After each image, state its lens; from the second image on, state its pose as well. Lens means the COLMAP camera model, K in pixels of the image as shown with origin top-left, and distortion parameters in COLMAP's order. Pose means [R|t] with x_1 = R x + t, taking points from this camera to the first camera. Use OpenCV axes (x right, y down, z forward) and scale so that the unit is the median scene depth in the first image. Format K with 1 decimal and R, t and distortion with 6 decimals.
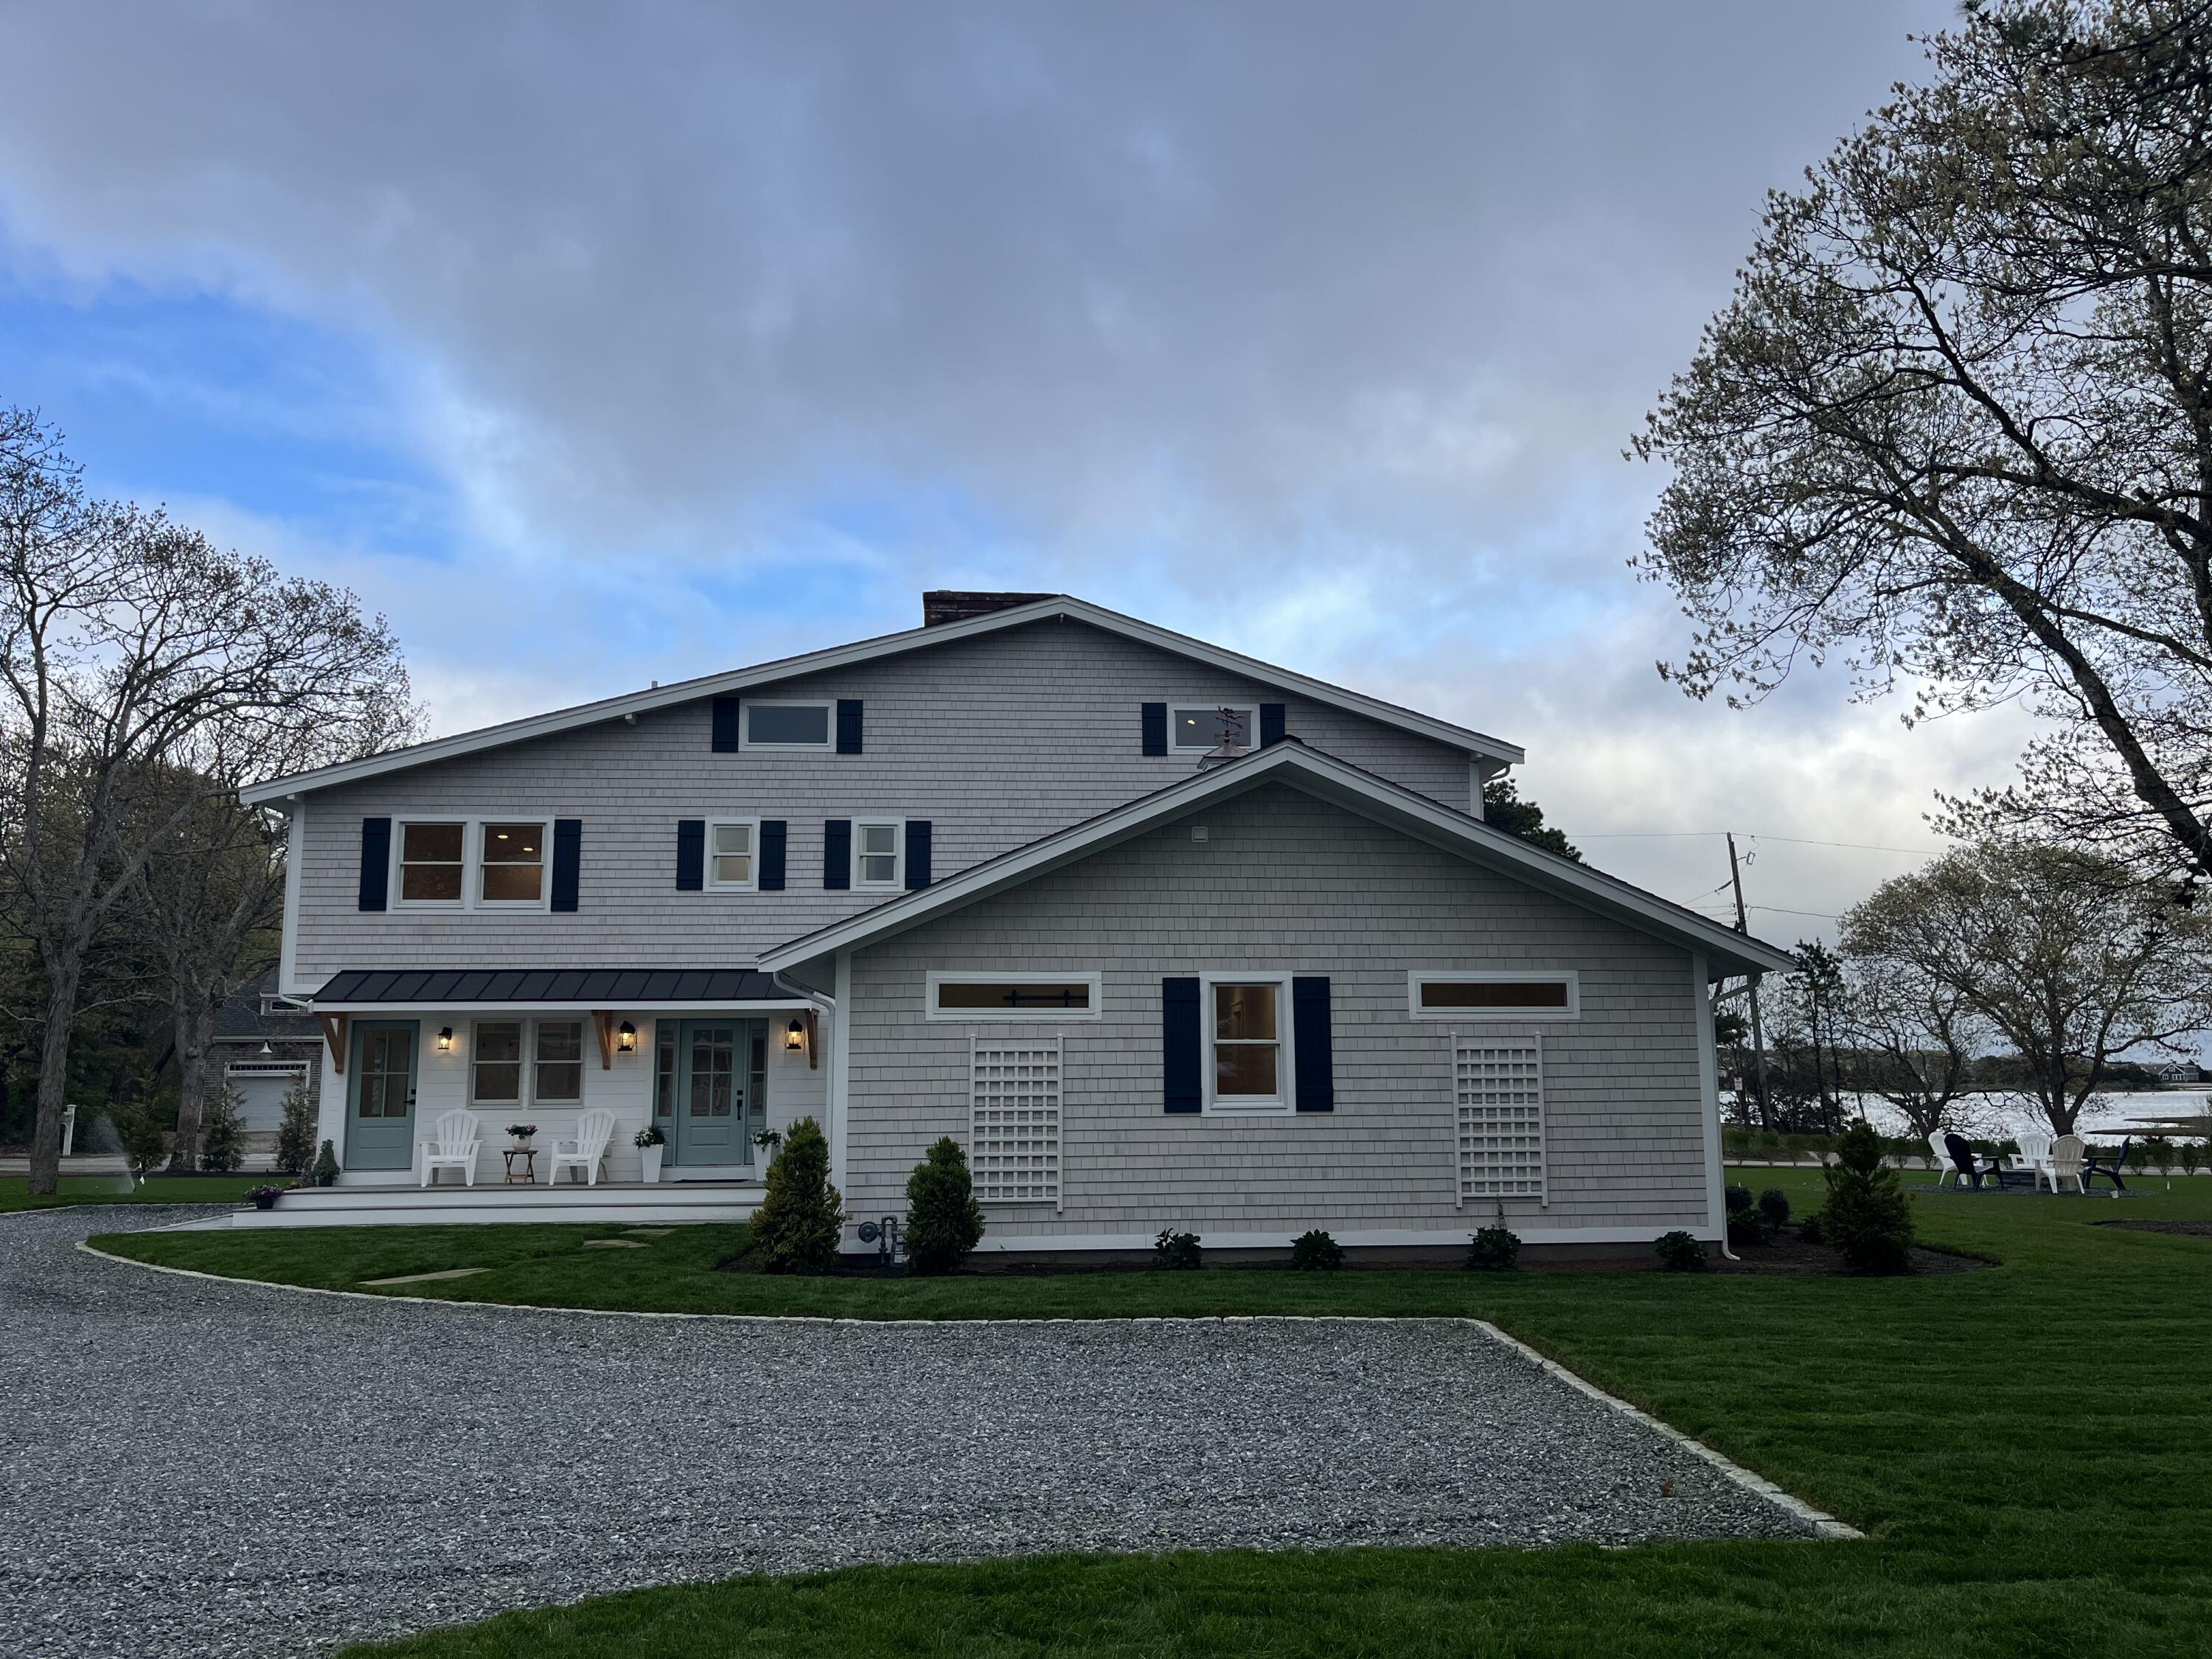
lens RADIAL K [[1675.2, 0, 1117.5], [0, 1675.2, 836.7], [0, 0, 1]] dist [0.069482, -0.086804]
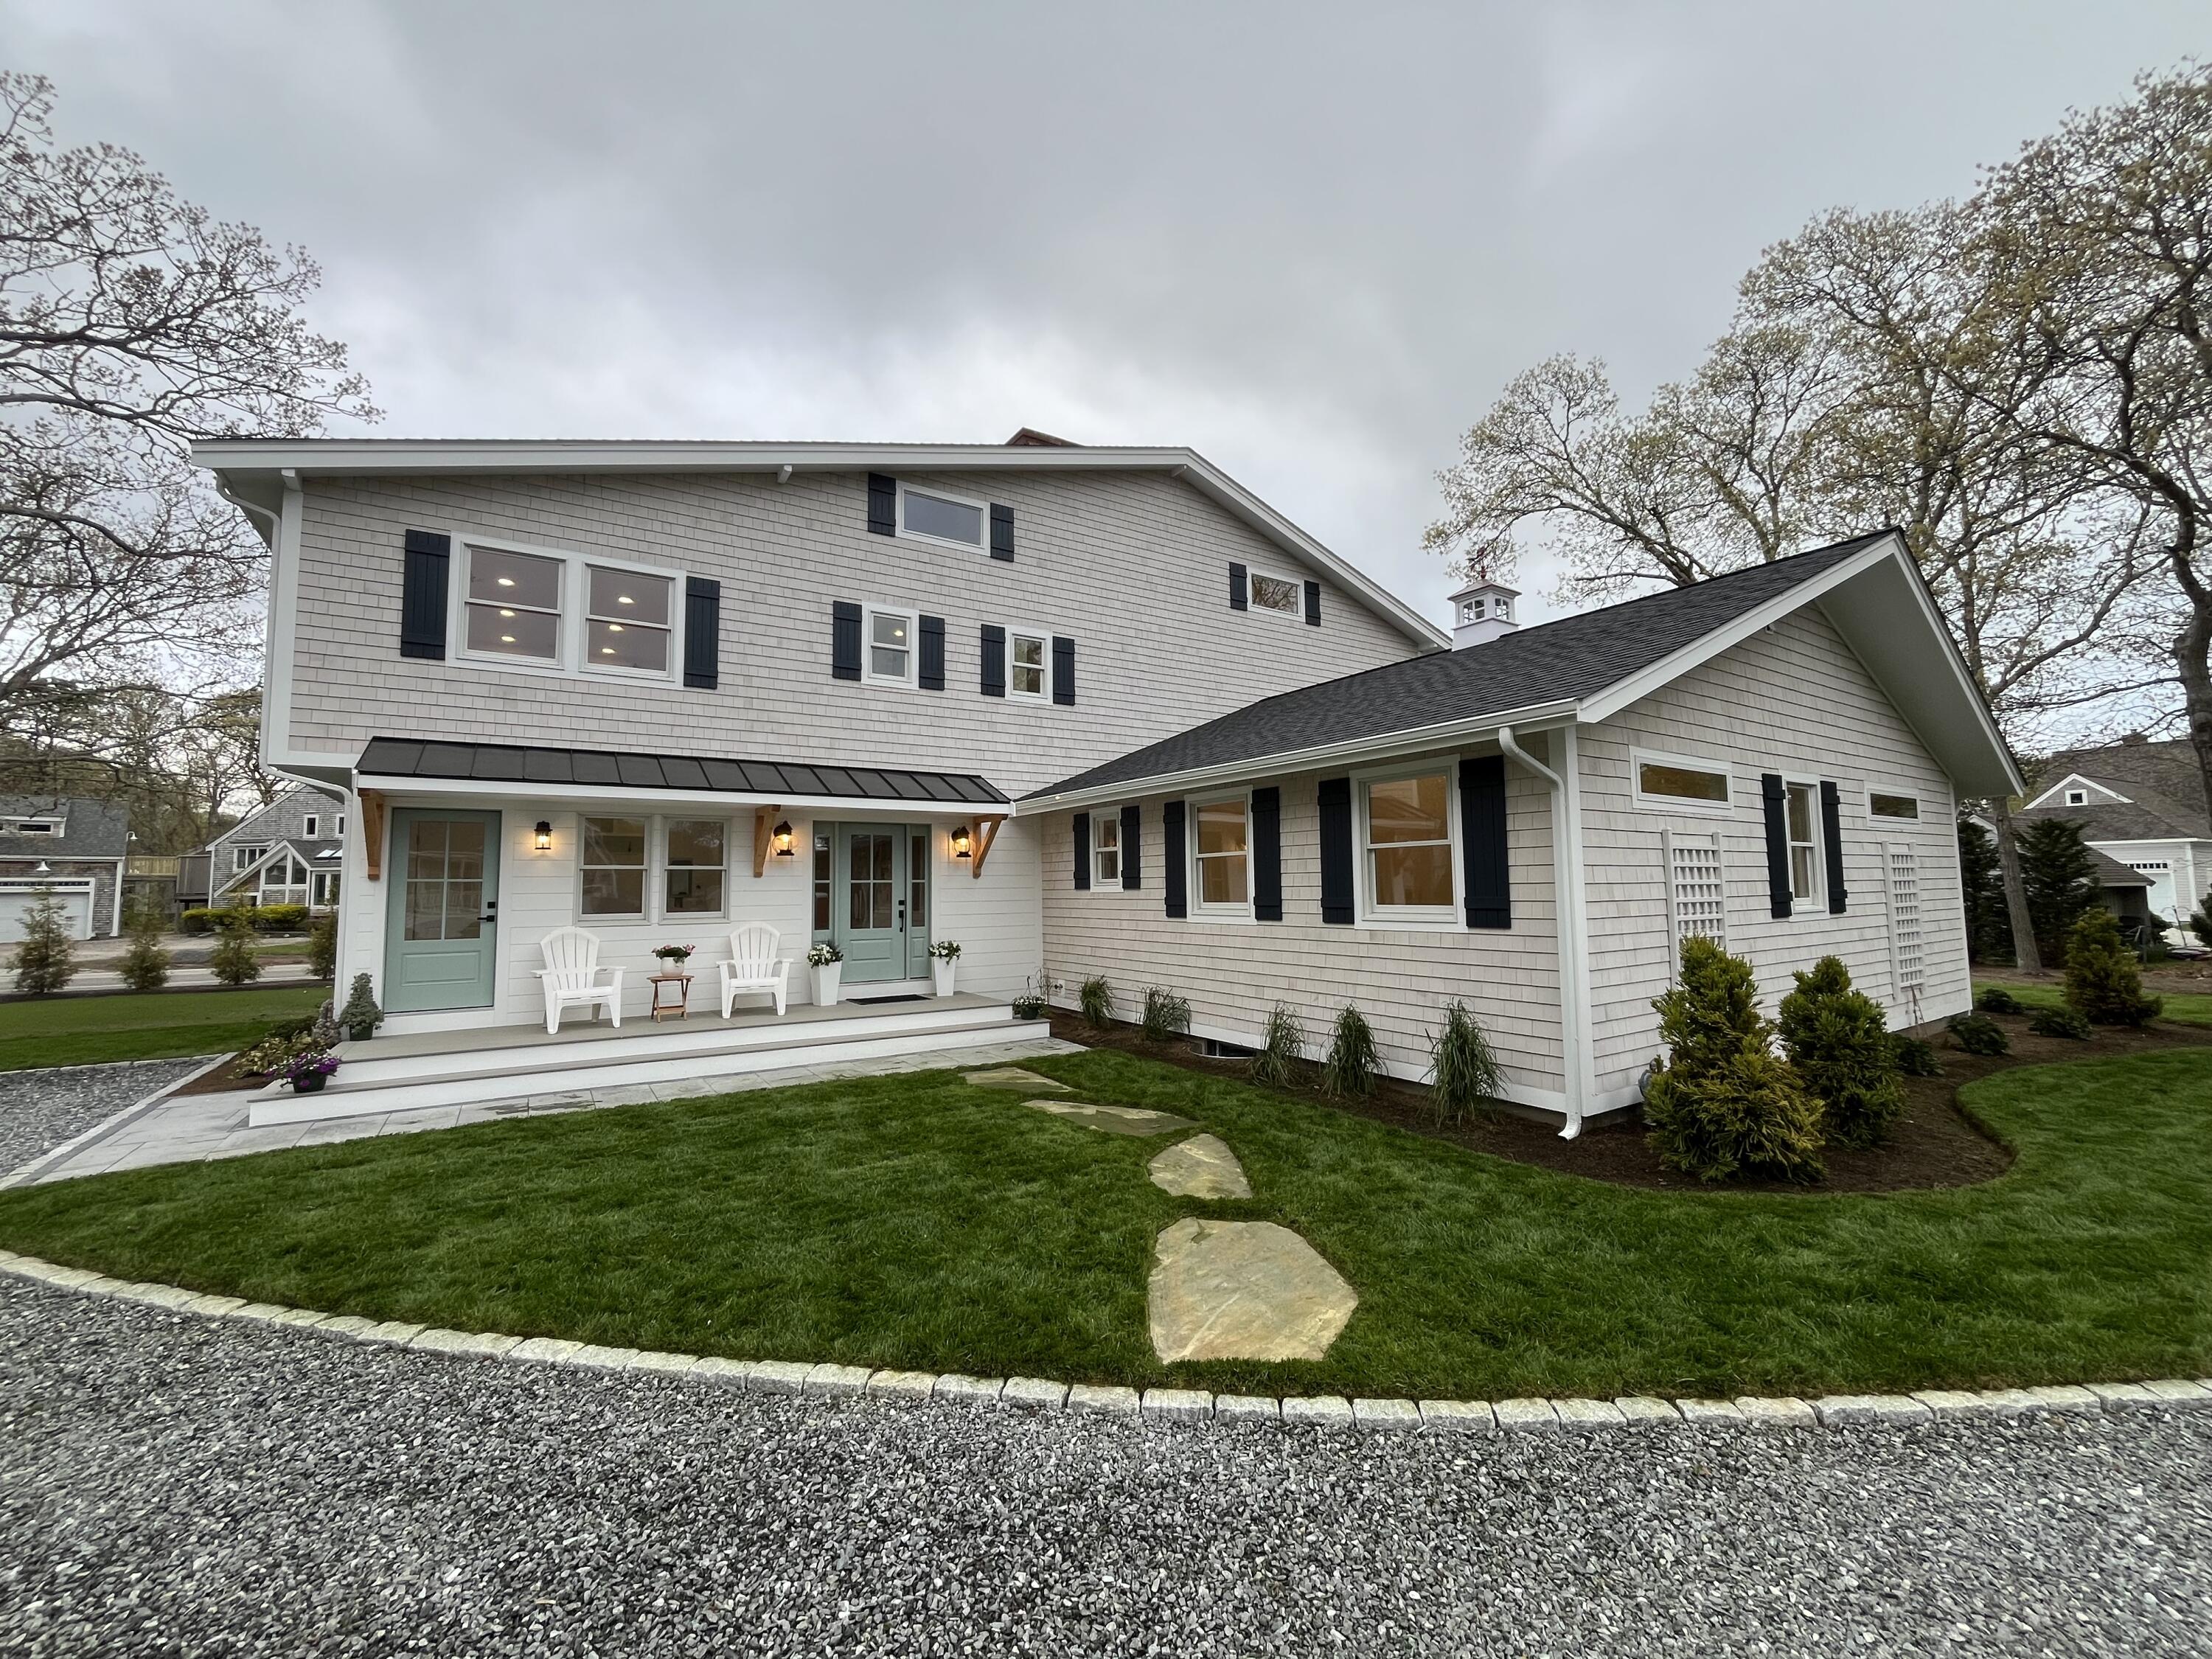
lens RADIAL K [[895.7, 0, 1106.0], [0, 895.7, 816.8], [0, 0, 1]] dist [0.000332, -0.002751]
pose [[0.874283, 0.034464, 0.484191, -0.362138], [-0.063056, 0.997088, 0.042887, 0.075495], [-0.481303, -0.068027, 0.873910, 0.510644]]
